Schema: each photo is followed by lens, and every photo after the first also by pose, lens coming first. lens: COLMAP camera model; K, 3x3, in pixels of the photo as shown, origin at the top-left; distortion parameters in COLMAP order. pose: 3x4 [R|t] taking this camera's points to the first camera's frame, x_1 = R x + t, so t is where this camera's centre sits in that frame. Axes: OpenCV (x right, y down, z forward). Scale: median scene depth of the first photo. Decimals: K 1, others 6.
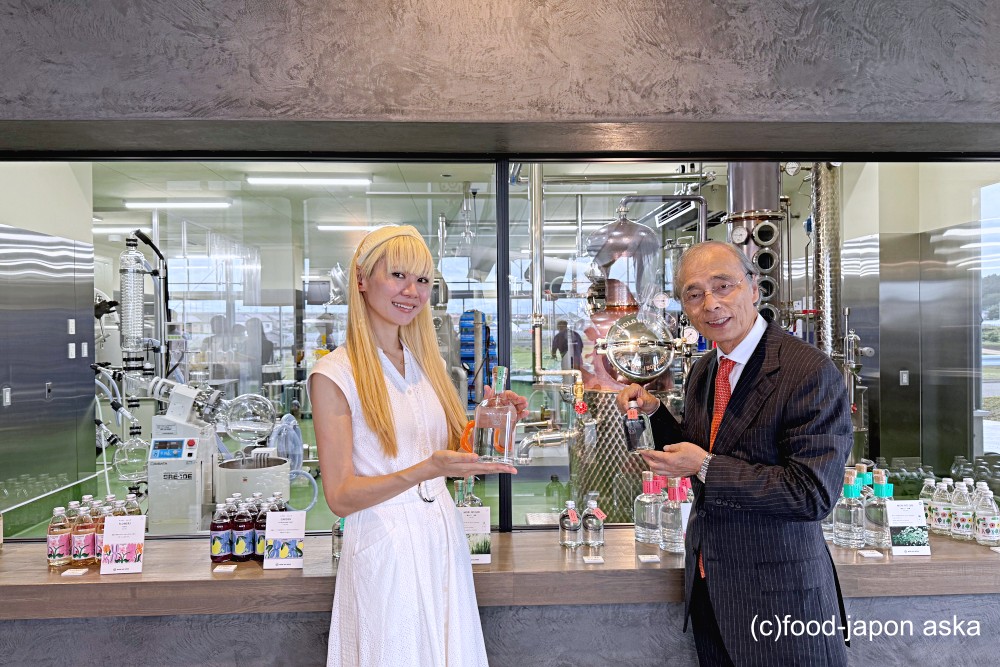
lens RADIAL K [[708.9, 0, 497.8], [0, 708.9, 329.9], [0, 0, 1]] dist [0.019767, -0.022375]
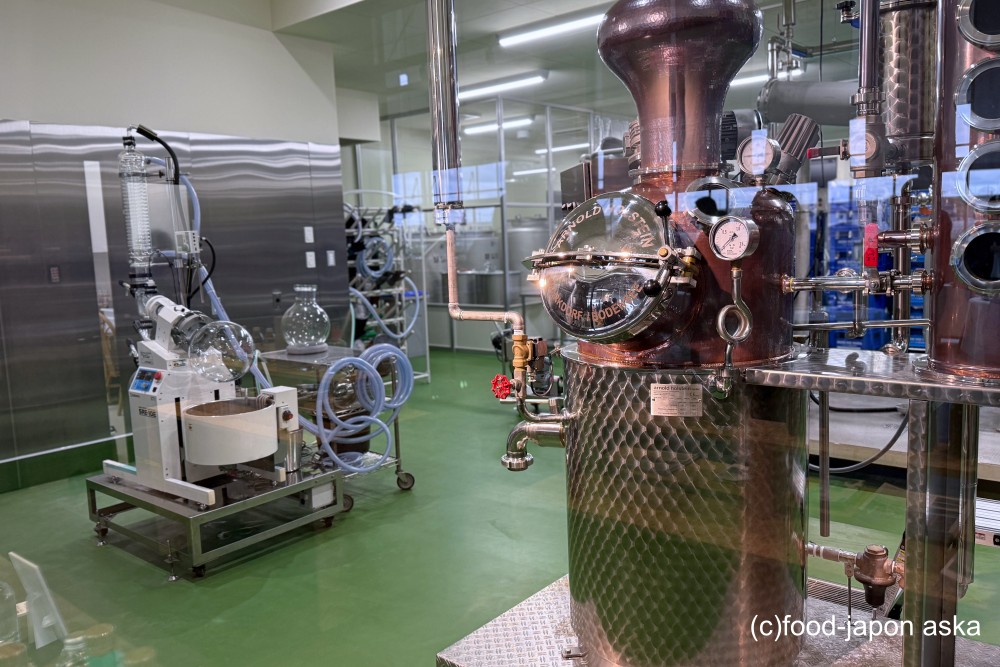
lens RADIAL K [[777.4, 0, 497.9], [0, 777.4, 328.5], [0, 0, 1]] dist [0.150560, -0.224777]
pose [[0.727302, 0.062491, -0.683467, 0.512833], [0.028632, 0.992216, 0.121189, -0.000250], [0.685720, -0.107710, 0.719852, 0.609499]]
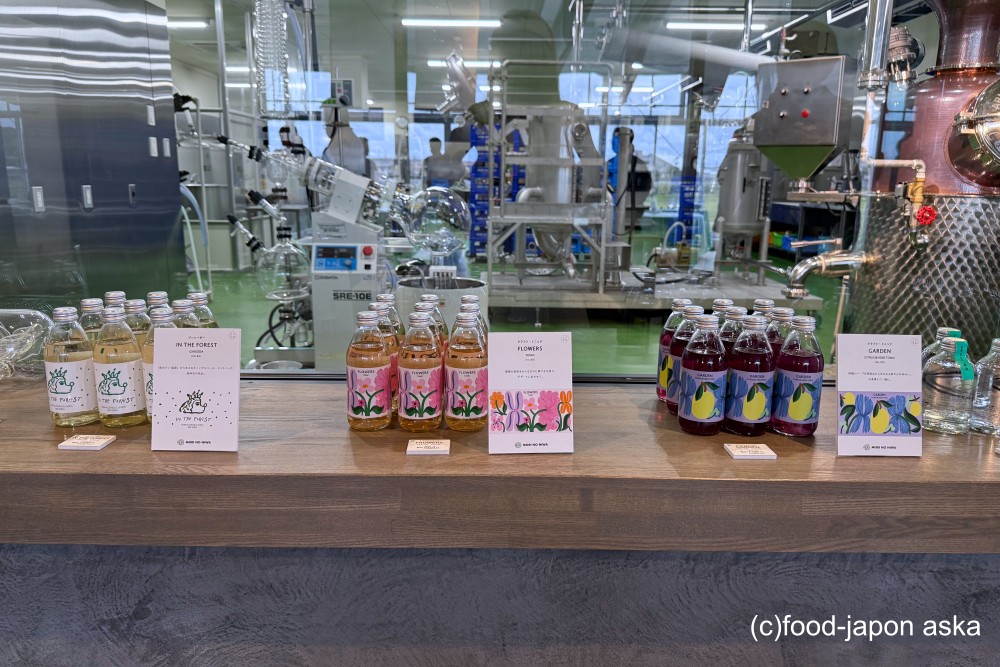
lens RADIAL K [[712.1, 0, 500.0], [0, 712.1, 333.5], [0, 0, 1]] dist [0.093326, -0.200274]
pose [[0.998866, 0.030669, -0.036423, -0.273016], [-0.022368, 0.977516, 0.209673, 0.087703], [0.042035, -0.208621, 0.977093, 0.290508]]
